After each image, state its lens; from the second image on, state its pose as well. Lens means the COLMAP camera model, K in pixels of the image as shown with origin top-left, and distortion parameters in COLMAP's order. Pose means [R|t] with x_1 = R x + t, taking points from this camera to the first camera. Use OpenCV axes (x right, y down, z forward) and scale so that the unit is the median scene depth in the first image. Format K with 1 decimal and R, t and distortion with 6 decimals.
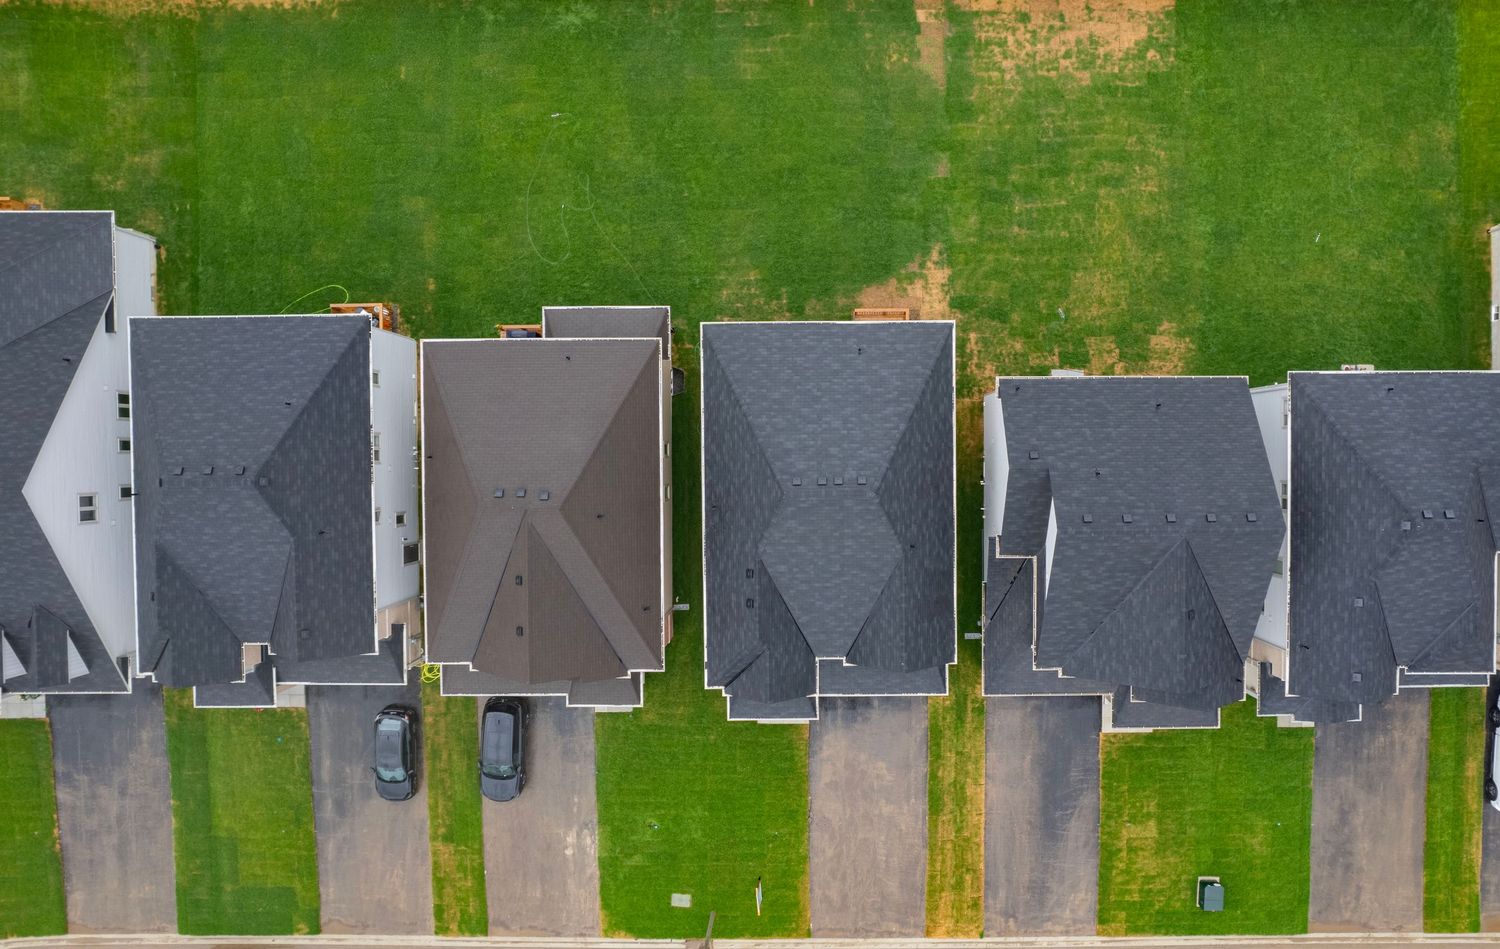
lens RADIAL K [[1070.1, 0, 813.2], [0, 1070.1, 489.4], [0, 0, 1]] dist [-0.090710, 0.074771]
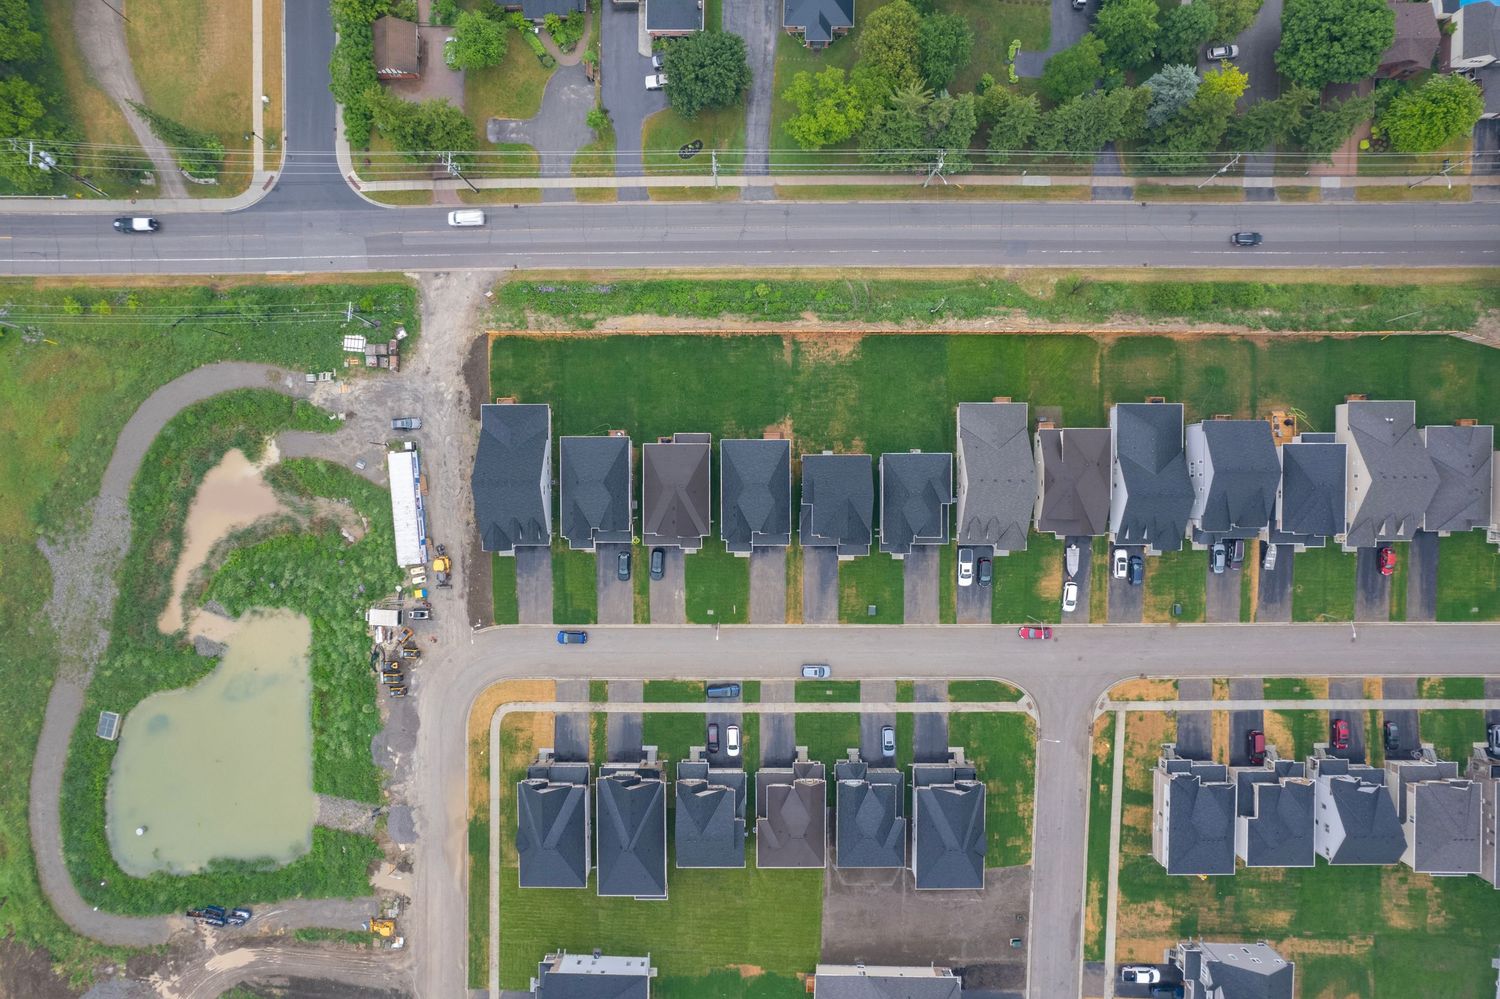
lens RADIAL K [[966.3, 0, 750.0], [0, 966.3, 499.5], [0, 0, 1]] dist [-0.076815, 0.064968]
pose [[0.999992, 0.004003, -0.000366, -0.003036], [-0.004007, 0.999922, -0.011801, 0.076781], [0.000319, 0.011803, 0.999930, -2.018176]]
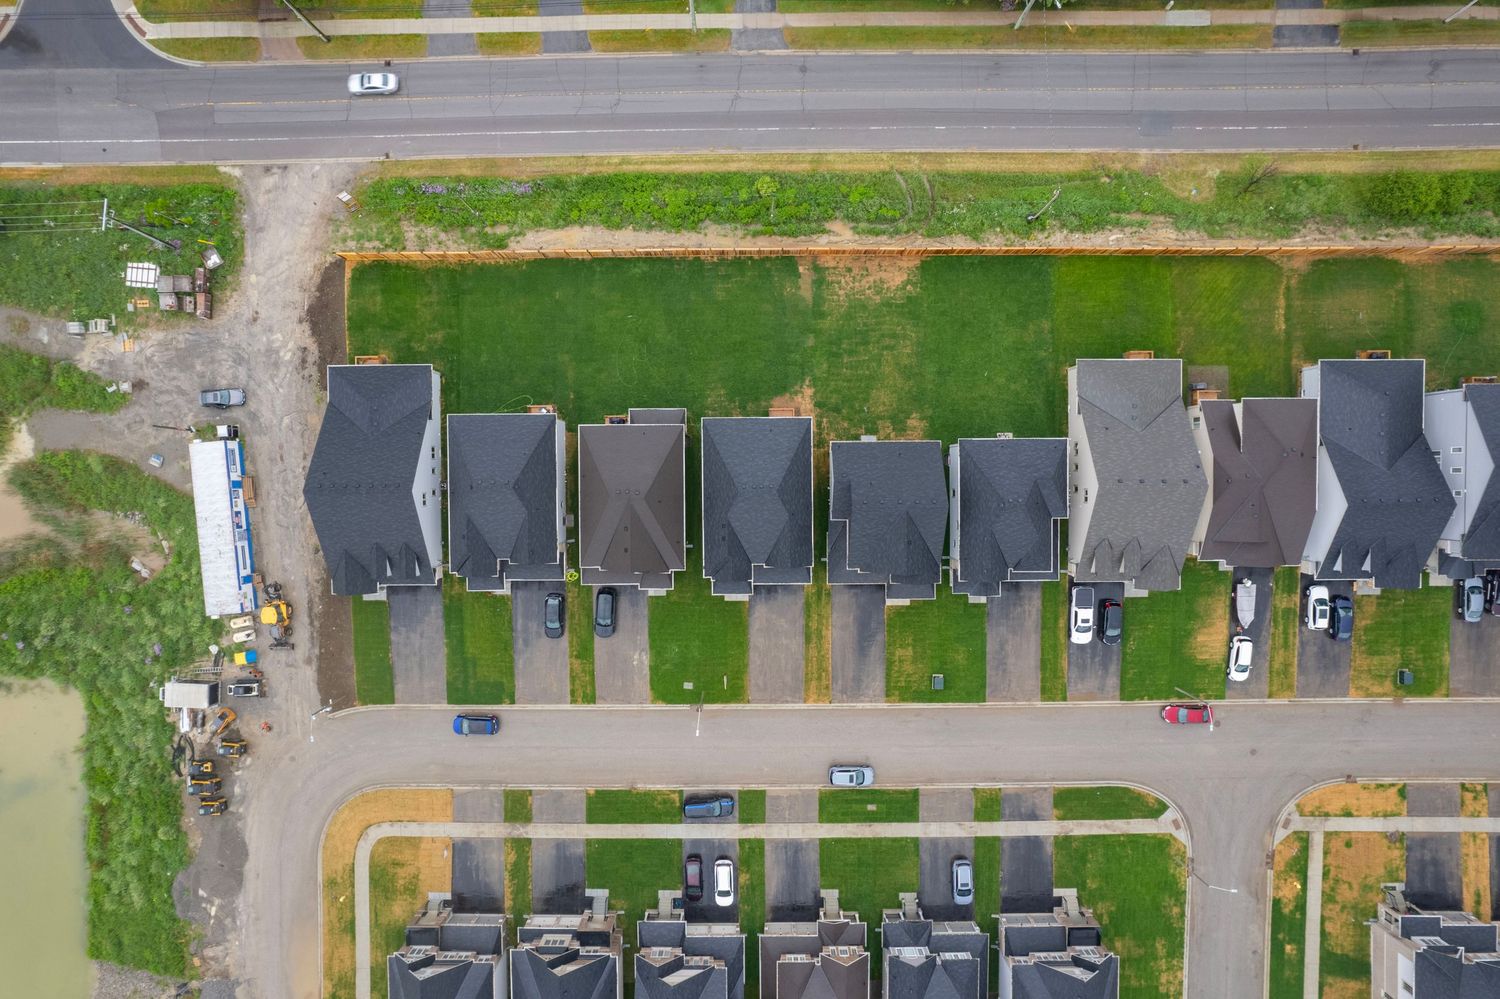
lens RADIAL K [[963.4, 0, 750.0], [0, 963.4, 499.5], [0, 0, 1]] dist [-0.081228, 0.076194]
pose [[0.999999, -0.000557, 0.000934, -0.002943], [0.000562, 0.999989, -0.004645, 0.025517], [-0.000931, 0.004646, 0.999989, -0.939805]]
